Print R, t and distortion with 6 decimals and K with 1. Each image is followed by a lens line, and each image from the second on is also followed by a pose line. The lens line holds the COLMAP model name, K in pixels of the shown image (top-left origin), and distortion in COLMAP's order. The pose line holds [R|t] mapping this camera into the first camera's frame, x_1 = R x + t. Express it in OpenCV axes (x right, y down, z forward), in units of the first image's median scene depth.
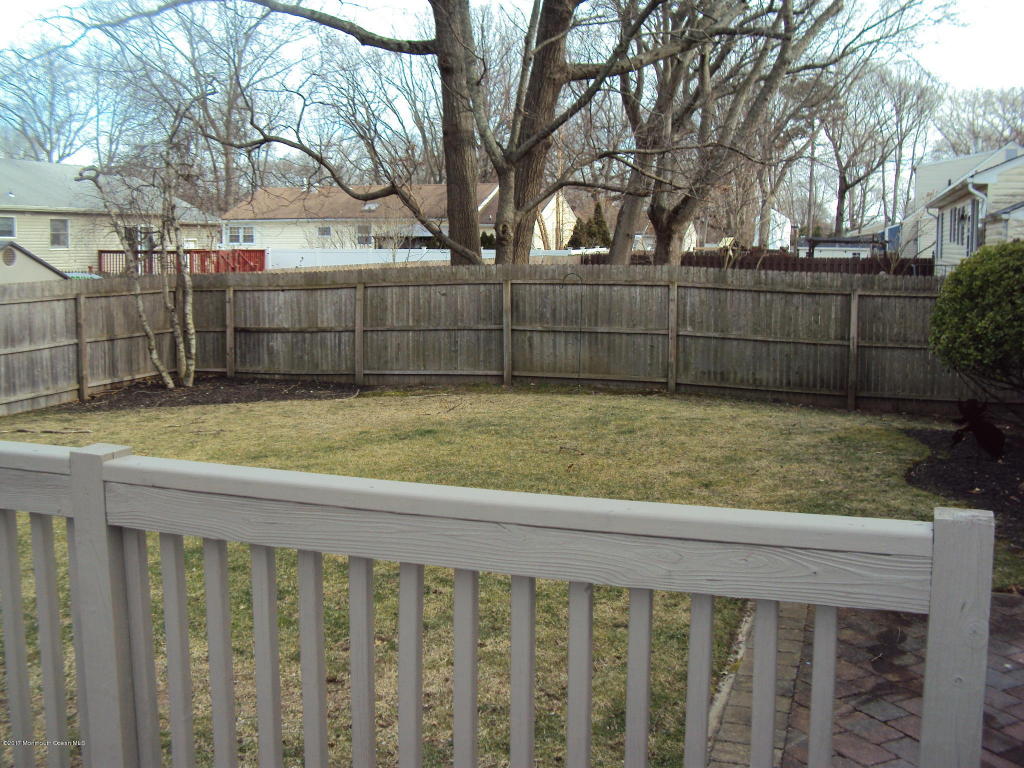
lens RADIAL K [[1080.7, 0, 509.7], [0, 1080.7, 377.3], [0, 0, 1]] dist [-0.115241, 0.000000]
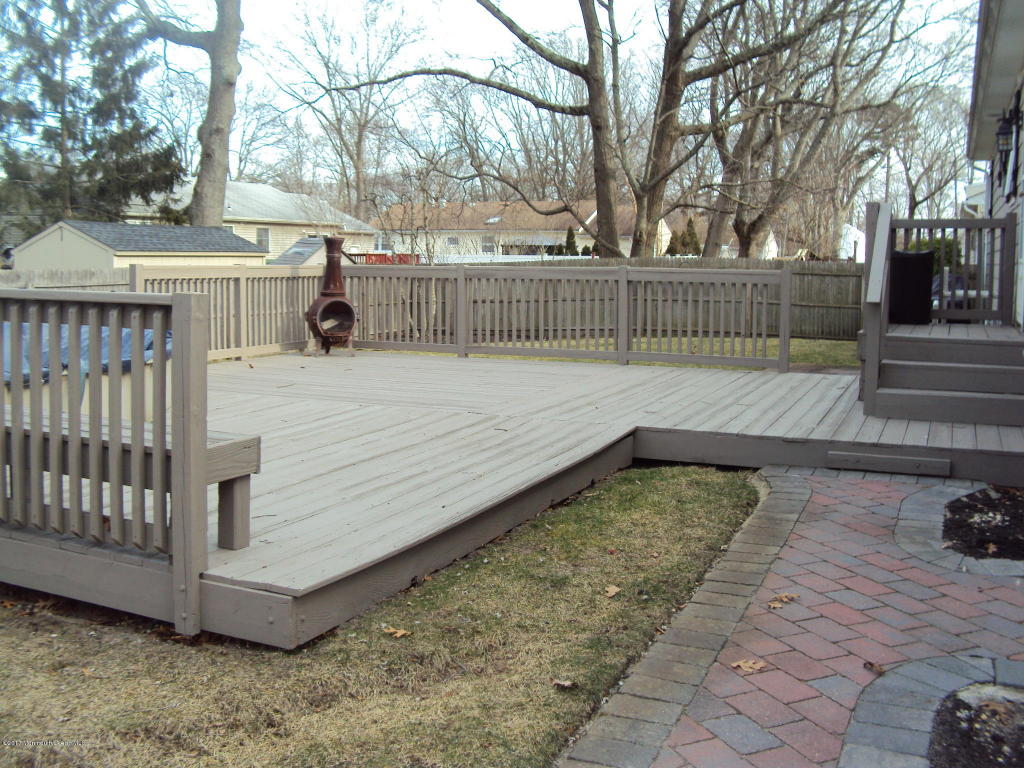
lens RADIAL K [[1080.7, 0, 513.6], [0, 1080.7, 357.0], [0, 0, 1]] dist [-0.115241, 0.000000]
pose [[0.997244, 0.010896, -0.073392, -0.069527], [-0.013266, 0.999404, -0.031883, 0.090018], [0.073001, 0.032769, 0.996793, -0.547719]]
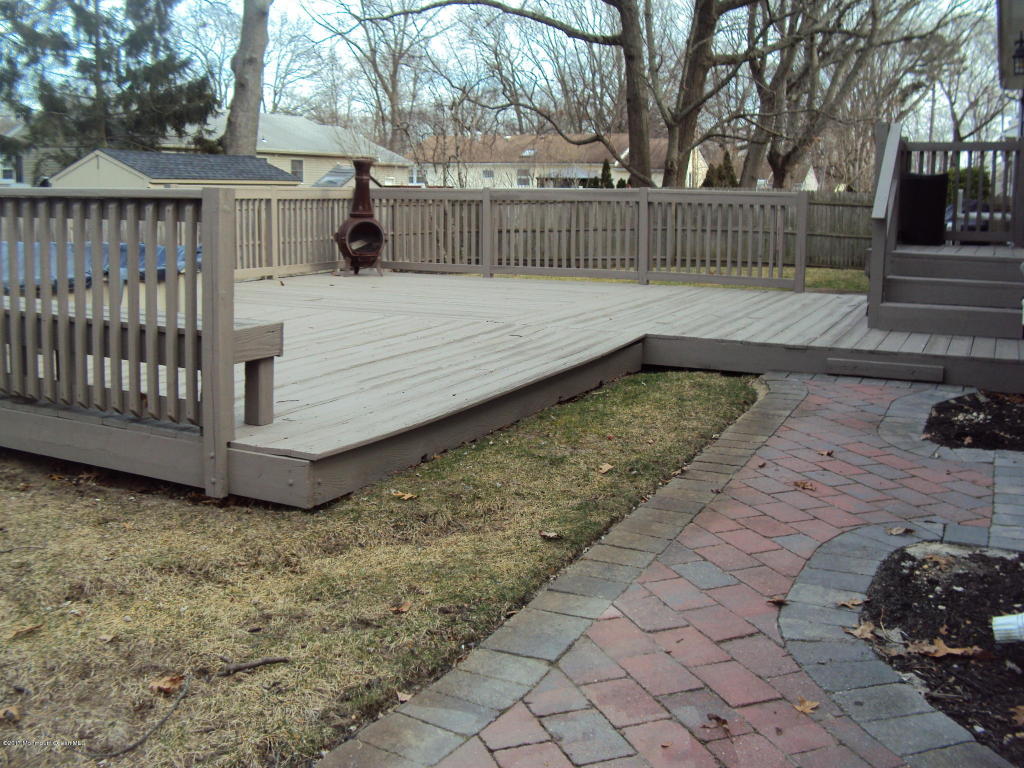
lens RADIAL K [[1080.7, 0, 516.2], [0, 1080.7, 377.9], [0, 0, 1]] dist [-0.115241, 0.000000]
pose [[0.994402, 0.022396, -0.103266, -0.060049], [-0.017603, 0.998735, 0.047095, 0.099904], [0.104190, -0.045014, 0.993538, -0.566172]]
